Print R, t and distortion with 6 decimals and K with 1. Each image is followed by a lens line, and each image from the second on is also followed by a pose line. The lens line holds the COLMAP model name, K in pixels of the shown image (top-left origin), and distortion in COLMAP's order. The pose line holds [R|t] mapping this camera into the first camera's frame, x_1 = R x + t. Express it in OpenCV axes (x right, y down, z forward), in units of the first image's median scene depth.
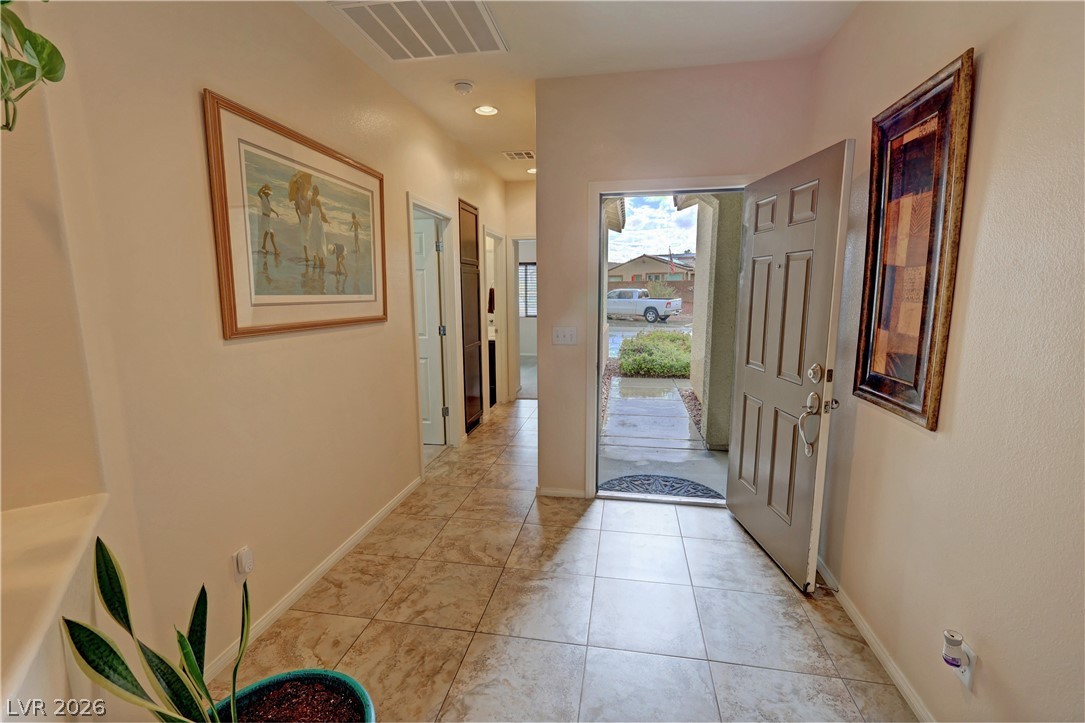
lens RADIAL K [[478.8, 0, 542.5], [0, 478.8, 361.5], [0, 0, 1]] dist [-0.001701, -0.000114]
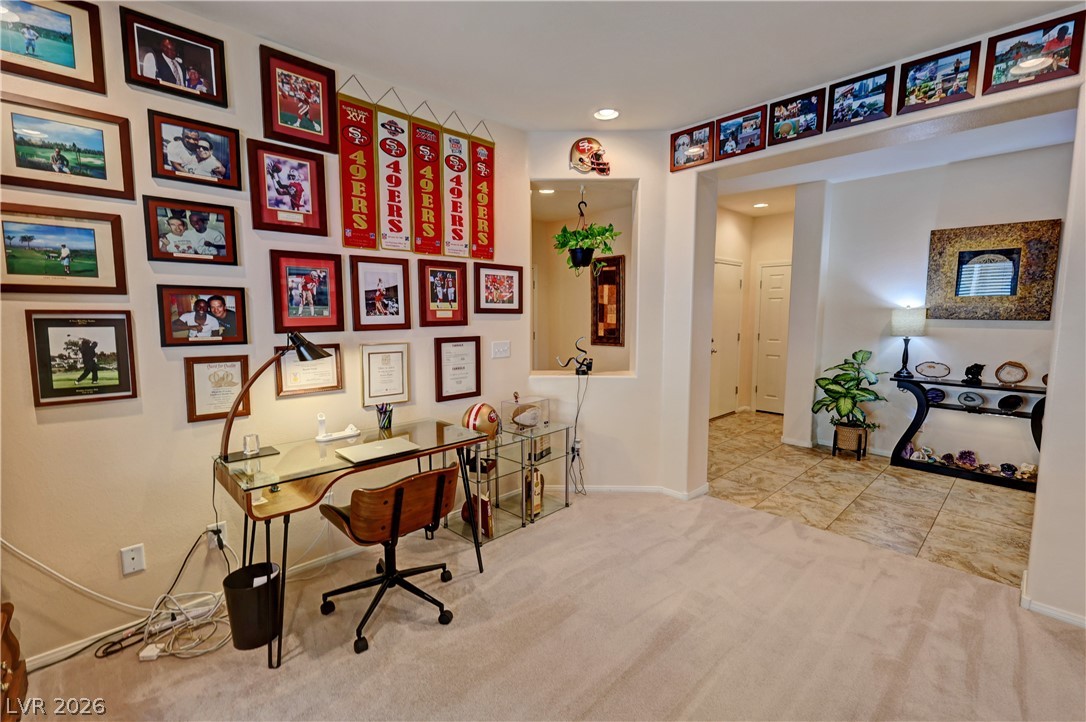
lens RADIAL K [[479.3, 0, 543.0], [0, 479.3, 361.0], [0, 0, 1]] dist [-0.001701, -0.000114]
pose [[0.575629, -0.078116, 0.813971, -1.224636], [0.119738, 0.992749, 0.010596, 0.060983], [-0.808897, 0.091364, 0.580809, -0.317627]]
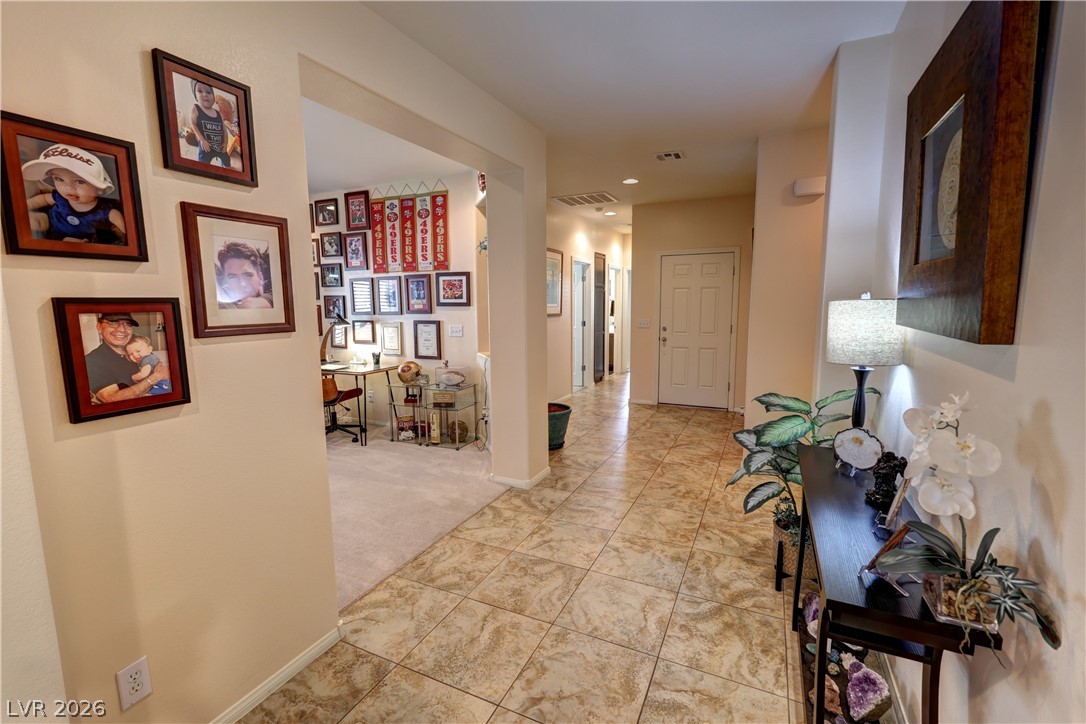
lens RADIAL K [[479.3, 0, 543.0], [0, 479.3, 362.0], [0, 0, 1]] dist [-0.001701, -0.000114]
pose [[0.965431, 0.030643, -0.258851, 0.146811], [-0.036561, 0.999168, -0.018081, 0.146053], [0.258081, 0.026920, 0.965748, -0.984084]]
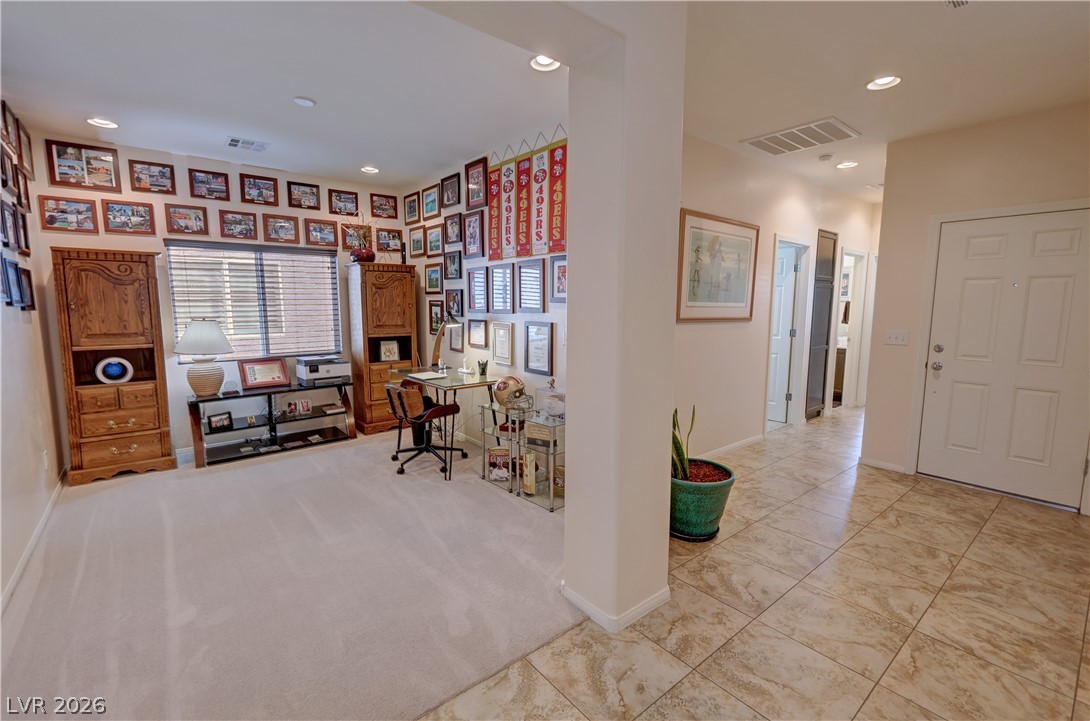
lens RADIAL K [[481.0, 0, 545.0], [0, 481.0, 360.5], [0, 0, 1]] dist [-0.001701, -0.000114]
pose [[0.764776, 0.085712, -0.638570, 0.132493], [-0.106052, 0.994340, 0.006453, 0.083743], [0.635509, 0.062786, 0.769537, -0.486635]]
